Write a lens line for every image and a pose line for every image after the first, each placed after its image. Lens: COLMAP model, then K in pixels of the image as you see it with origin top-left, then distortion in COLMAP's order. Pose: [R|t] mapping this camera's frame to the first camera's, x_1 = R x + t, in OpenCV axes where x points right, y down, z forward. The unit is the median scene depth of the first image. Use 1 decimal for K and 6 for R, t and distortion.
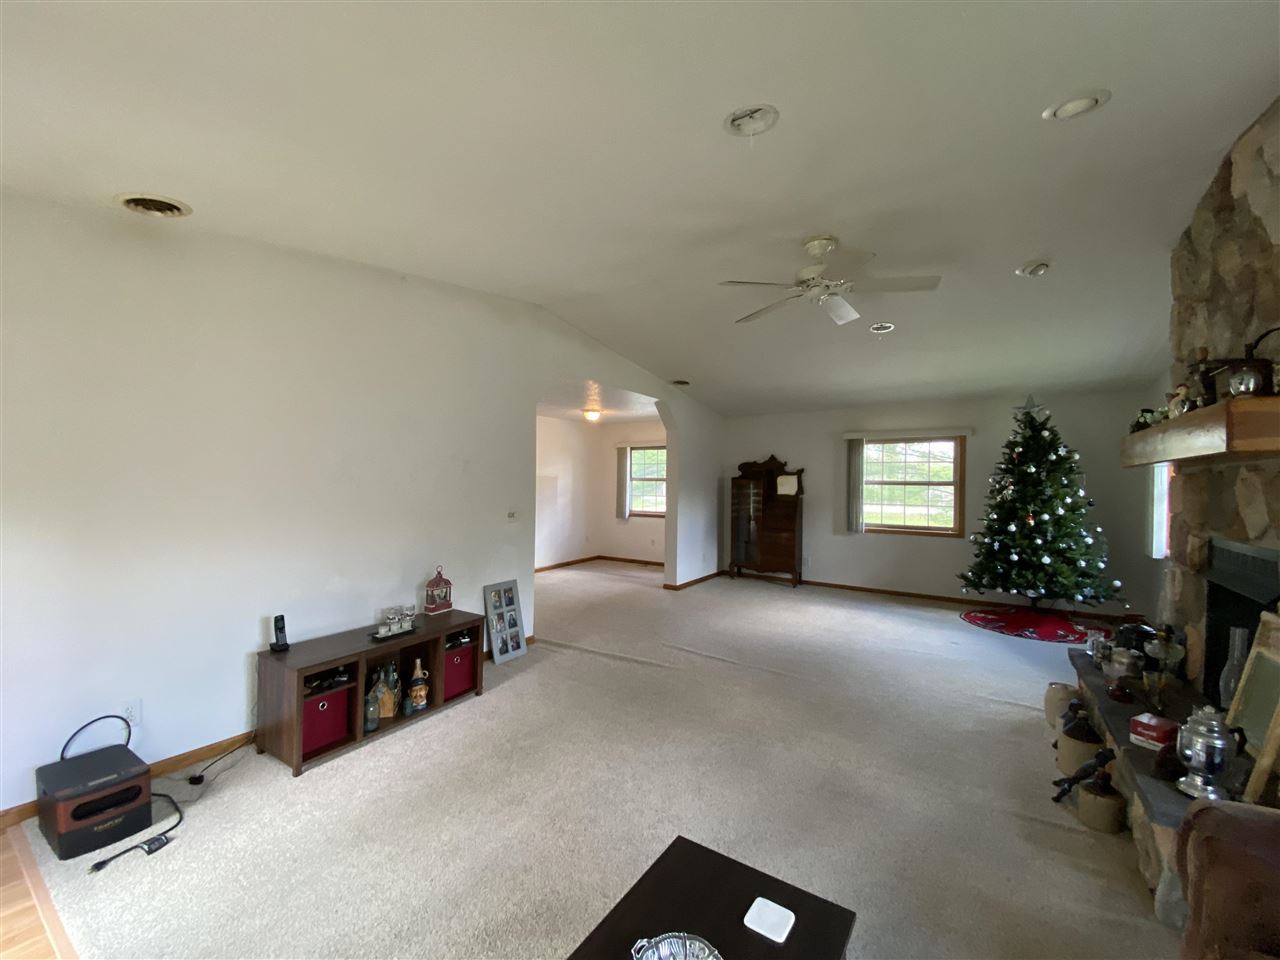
lens RADIAL K [[514.9, 0, 636.8], [0, 514.9, 483.0], [0, 0, 1]] dist [-0.004421, -0.008574]
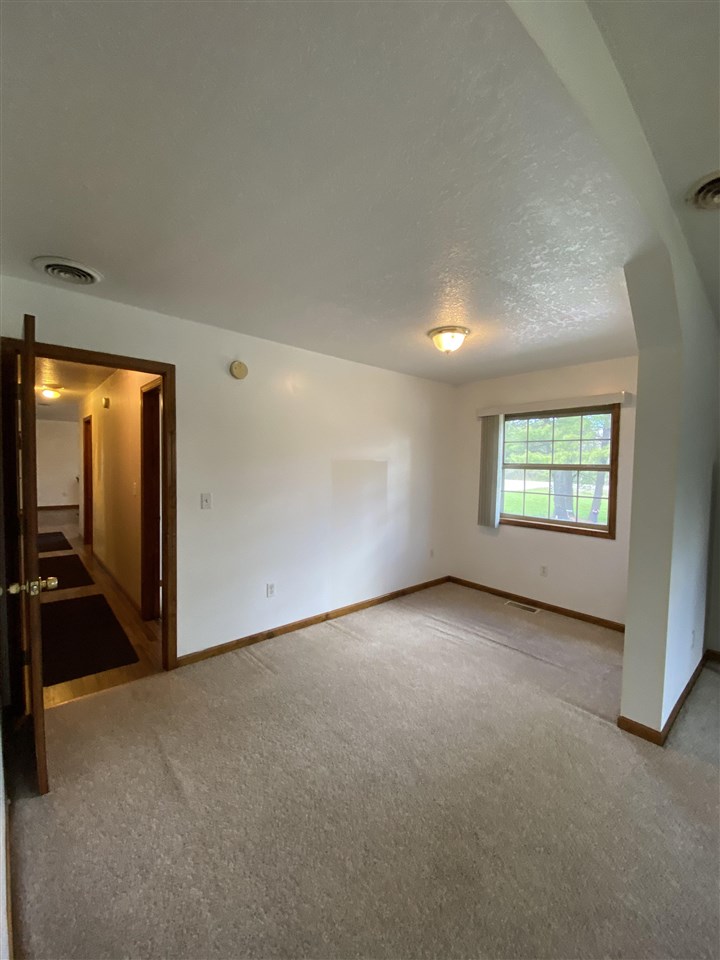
lens RADIAL K [[386.2, 0, 357.4], [0, 386.2, 476.3], [0, 0, 1]] dist [-0.004421, -0.008574]
pose [[0.964442, 0.007492, -0.264188, -0.059347], [-0.000618, 0.999659, 0.026091, -0.006888], [0.264293, -0.025000, 0.964118, 0.495511]]
